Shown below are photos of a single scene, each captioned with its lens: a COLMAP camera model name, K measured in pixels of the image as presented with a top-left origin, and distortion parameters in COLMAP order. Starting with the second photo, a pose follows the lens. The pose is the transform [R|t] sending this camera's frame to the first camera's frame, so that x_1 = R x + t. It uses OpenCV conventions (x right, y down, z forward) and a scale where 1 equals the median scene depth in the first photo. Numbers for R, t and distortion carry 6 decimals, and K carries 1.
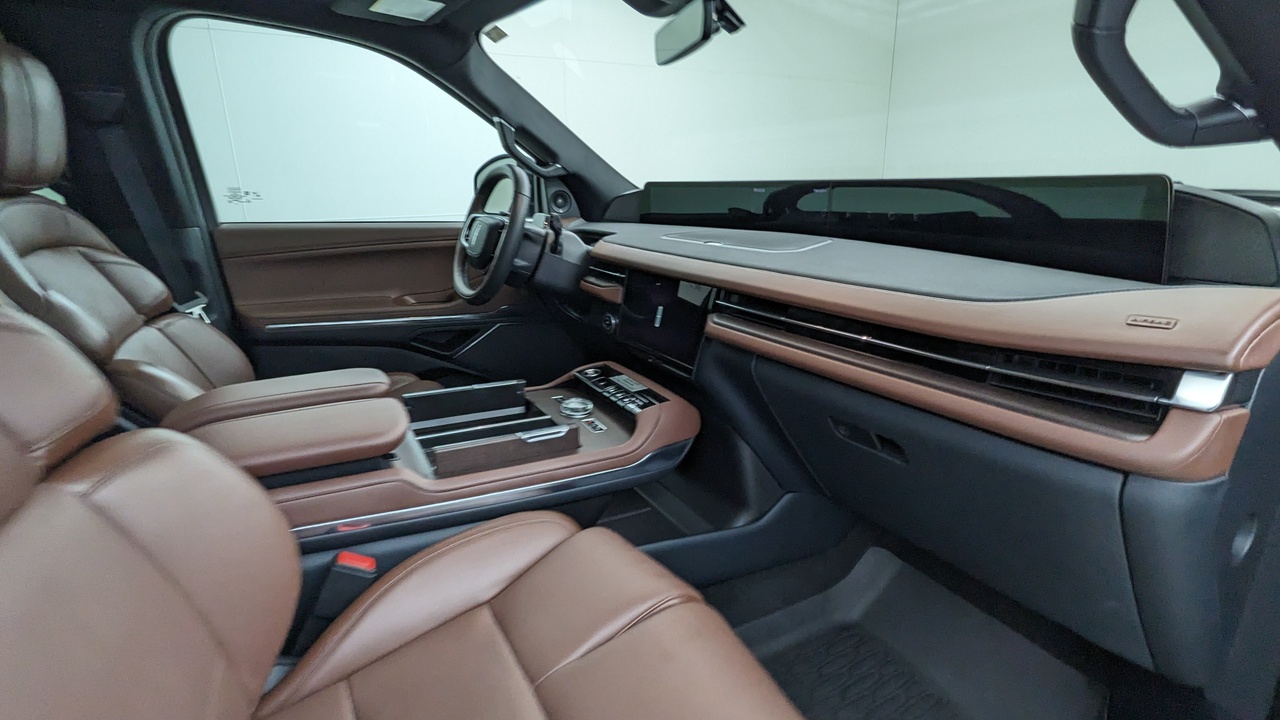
lens RADIAL K [[612.8, 0, 639.9], [0, 612.8, 361.7], [0, 0, 1]] dist [0.000161, 0.000640]
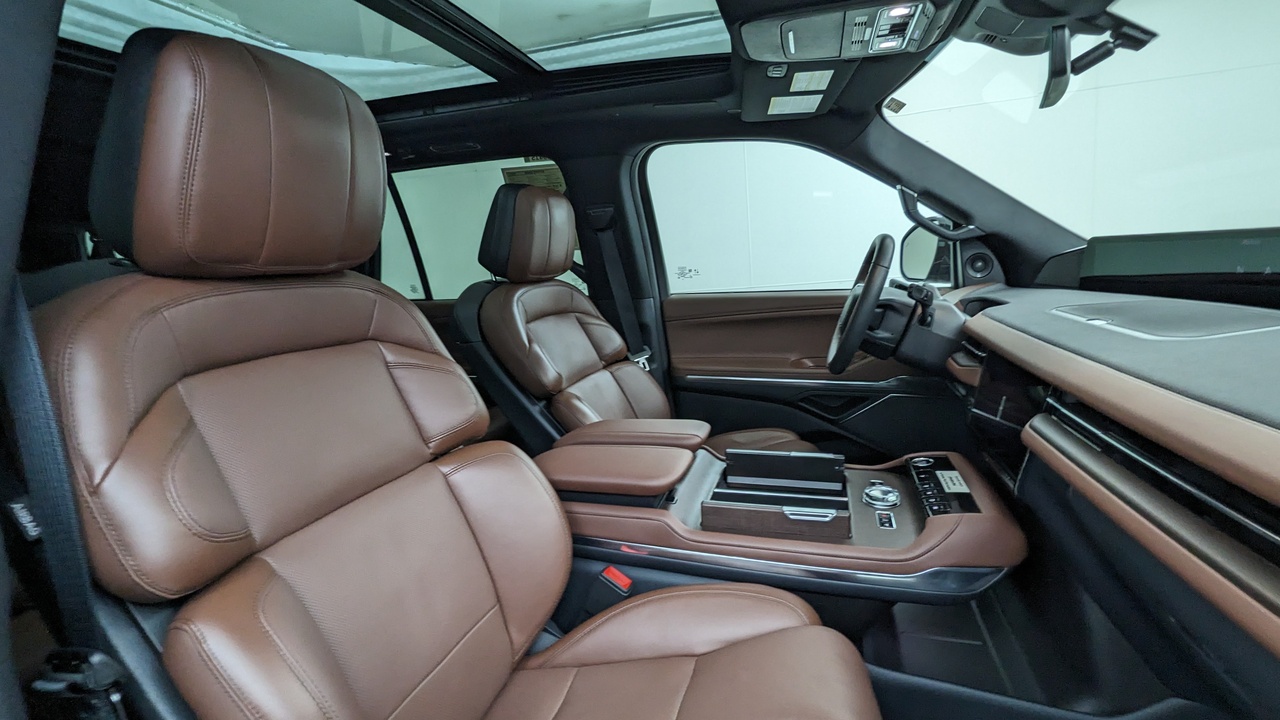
lens RADIAL K [[612.8, 0, 639.9], [0, 612.8, 361.7], [0, 0, 1]] dist [0.000161, 0.000640]
pose [[0.704133, 0.069614, -0.706648, 0.216787], [-0.134272, 0.990282, -0.036238, -0.033191], [0.697258, 0.120399, 0.706637, 0.065097]]
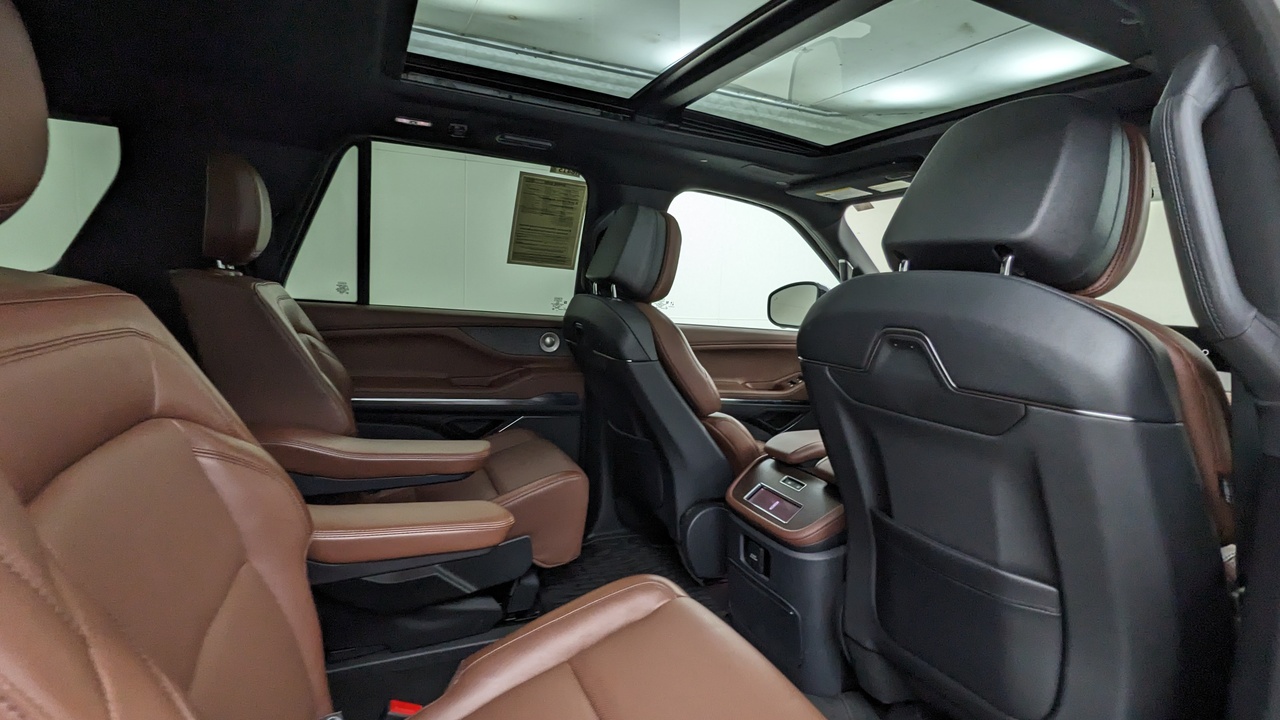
lens RADIAL K [[612.8, 0, 639.9], [0, 612.8, 361.7], [0, 0, 1]] dist [0.000161, 0.000640]
pose [[0.994843, 0.070067, -0.073332, -0.668121], [-0.081180, 0.983515, -0.161580, 0.101322], [0.060802, 0.166700, 0.984131, -0.404600]]
